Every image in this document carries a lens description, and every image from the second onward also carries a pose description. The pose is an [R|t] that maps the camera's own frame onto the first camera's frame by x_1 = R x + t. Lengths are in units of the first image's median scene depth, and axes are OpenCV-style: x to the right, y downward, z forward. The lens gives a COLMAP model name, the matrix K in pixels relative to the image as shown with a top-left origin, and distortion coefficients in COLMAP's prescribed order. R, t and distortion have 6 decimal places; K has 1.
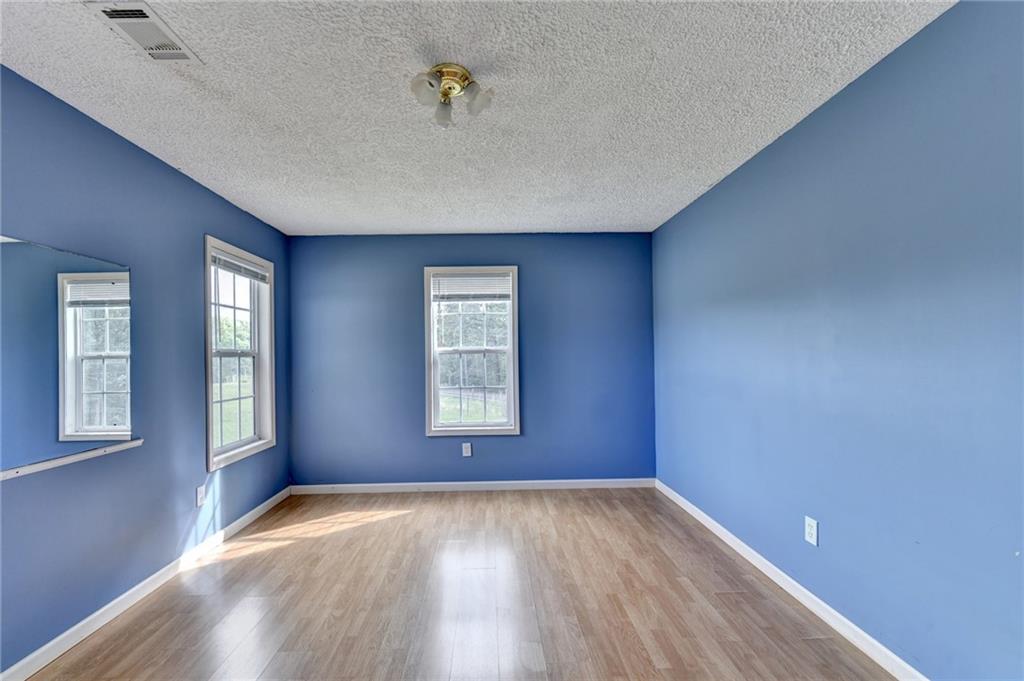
lens RADIAL K [[422.1, 0, 517.1], [0, 422.1, 356.0], [0, 0, 1]] dist [-0.011939, -0.004420]
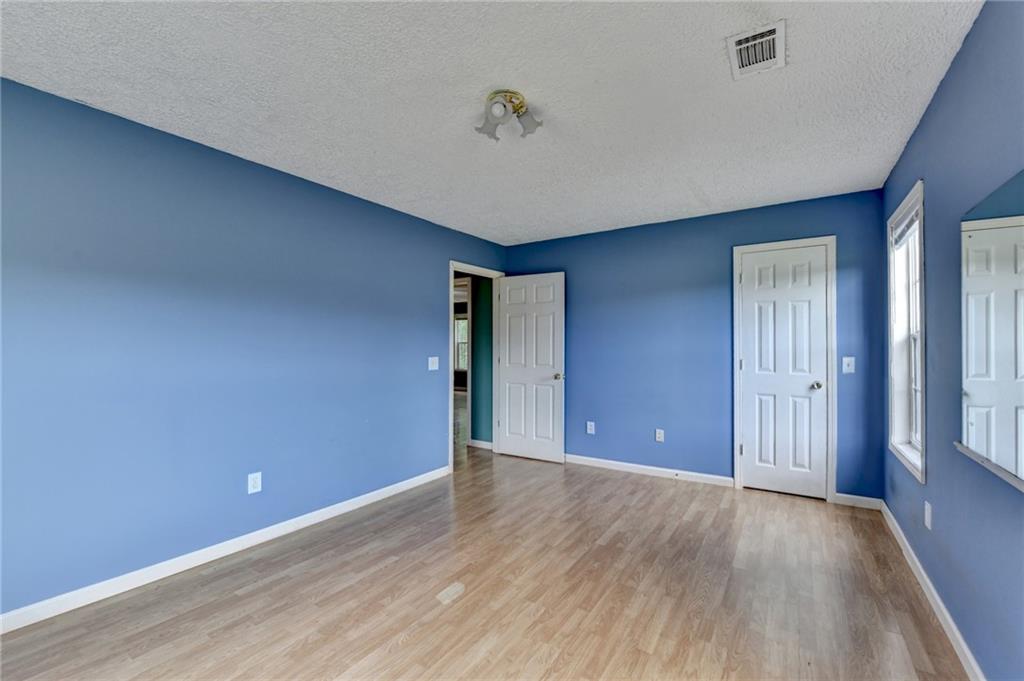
lens RADIAL K [[414.8, 0, 507.1], [0, 414.8, 341.4], [0, 0, 1]] dist [-0.016224, -0.000760]
pose [[-0.781380, 0.016467, 0.623838, -0.437075], [0.009912, 0.999853, -0.013978, 0.010154], [-0.623976, -0.004738, -0.781429, 0.960834]]
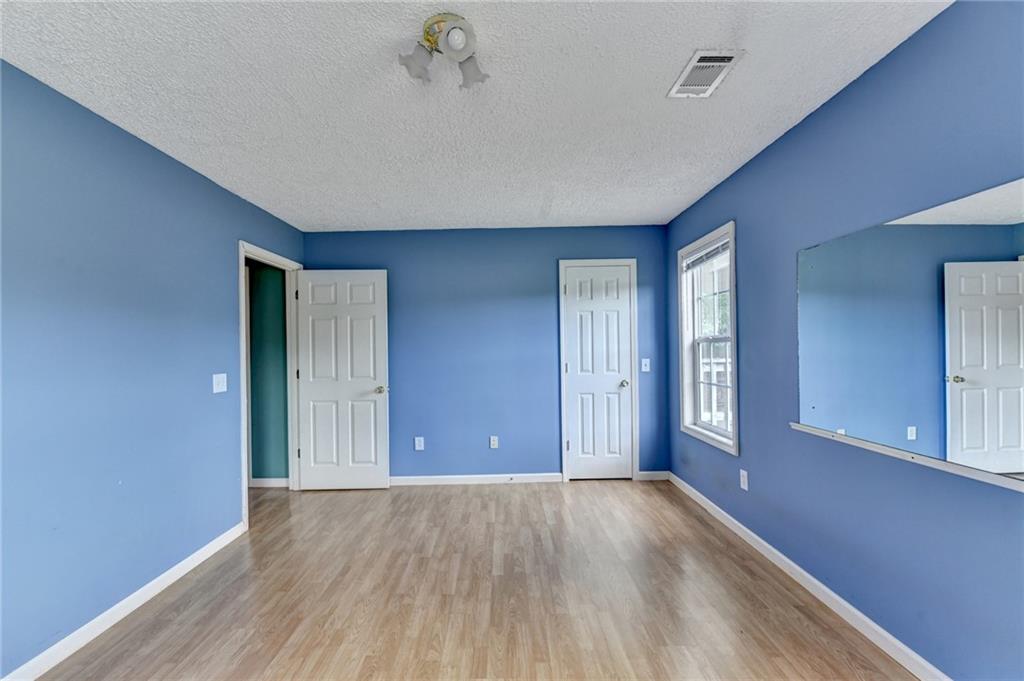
lens RADIAL K [[416.1, 0, 489.8], [0, 416.1, 346.8], [0, 0, 1]] dist [-0.015843, -0.000301]
pose [[-0.994330, 0.028778, 0.102367, -0.157477], [0.028460, 0.999584, -0.004573, 0.000224], [-0.102456, -0.001633, -0.994736, 0.942045]]
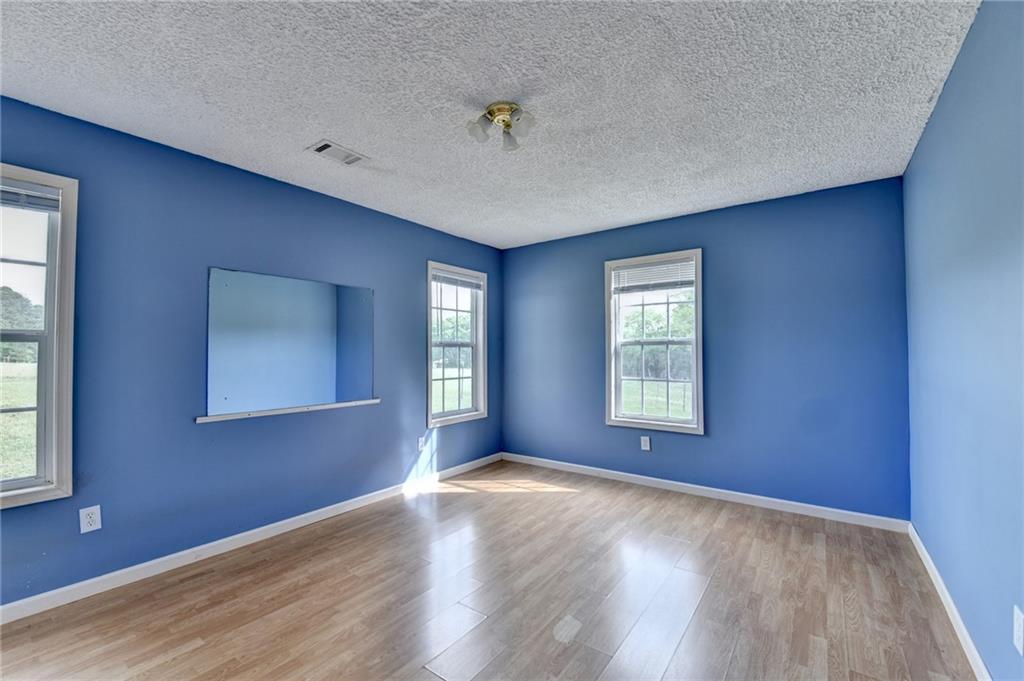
lens RADIAL K [[436.0, 0, 521.7], [0, 436.0, 344.3], [0, 0, 1]] dist [-0.017481, -0.000424]
pose [[0.781634, -0.001597, -0.623735, 0.331816], [-0.006382, 0.999924, -0.010558, 0.006209], [0.623704, 0.012233, 0.781565, 0.037037]]
